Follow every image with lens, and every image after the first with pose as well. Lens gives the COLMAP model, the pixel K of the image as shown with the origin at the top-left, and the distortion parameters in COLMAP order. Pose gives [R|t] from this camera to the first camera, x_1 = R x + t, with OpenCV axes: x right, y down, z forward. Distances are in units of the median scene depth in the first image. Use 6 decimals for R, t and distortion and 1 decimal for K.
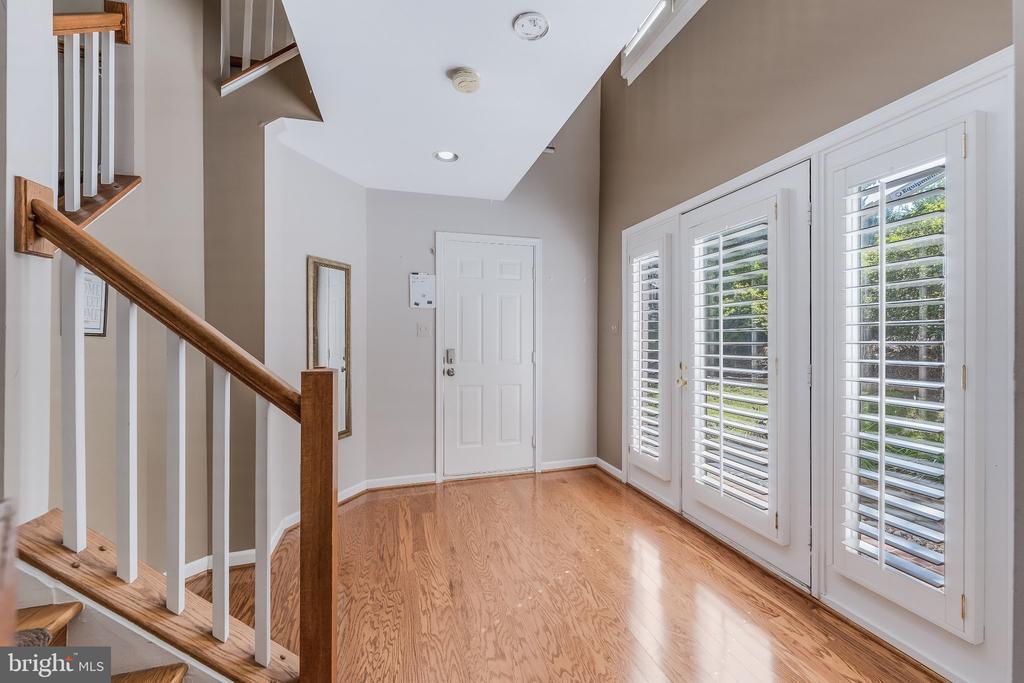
lens RADIAL K [[413.2, 0, 516.2], [0, 413.2, 338.2], [0, 0, 1]] dist [0.001148, -0.000997]
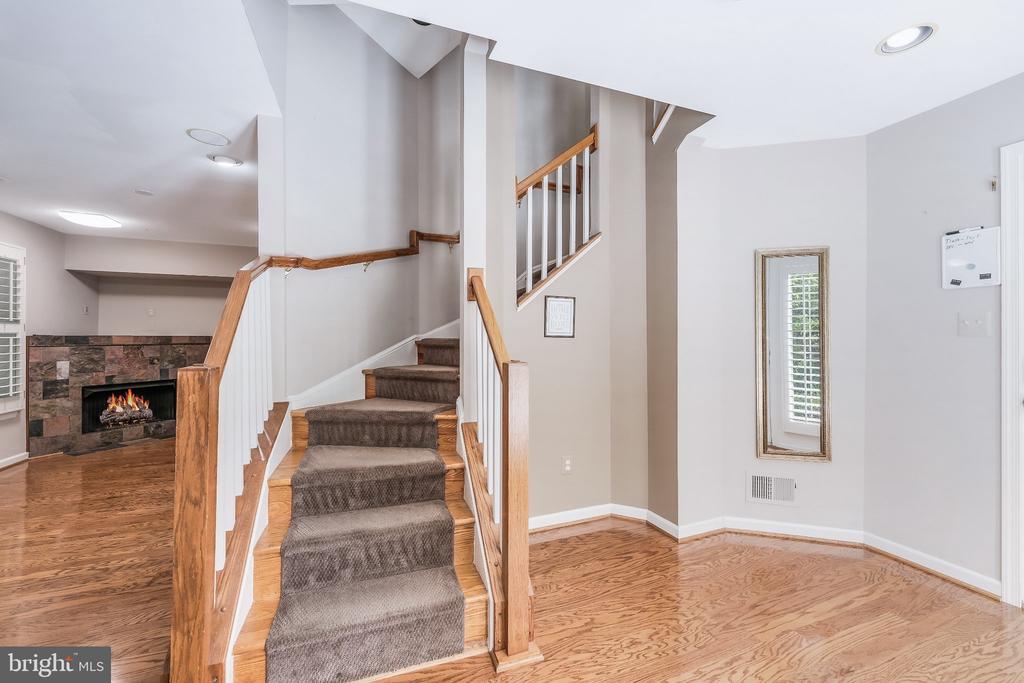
lens RADIAL K [[413.2, 0, 520.4], [0, 413.2, 335.7], [0, 0, 1]] dist [0.001148, -0.000997]
pose [[0.083312, -0.007860, -0.996492, 0.491758], [-0.000459, 0.999968, -0.007926, 0.000900], [0.996523, 0.001118, 0.083306, 0.498979]]
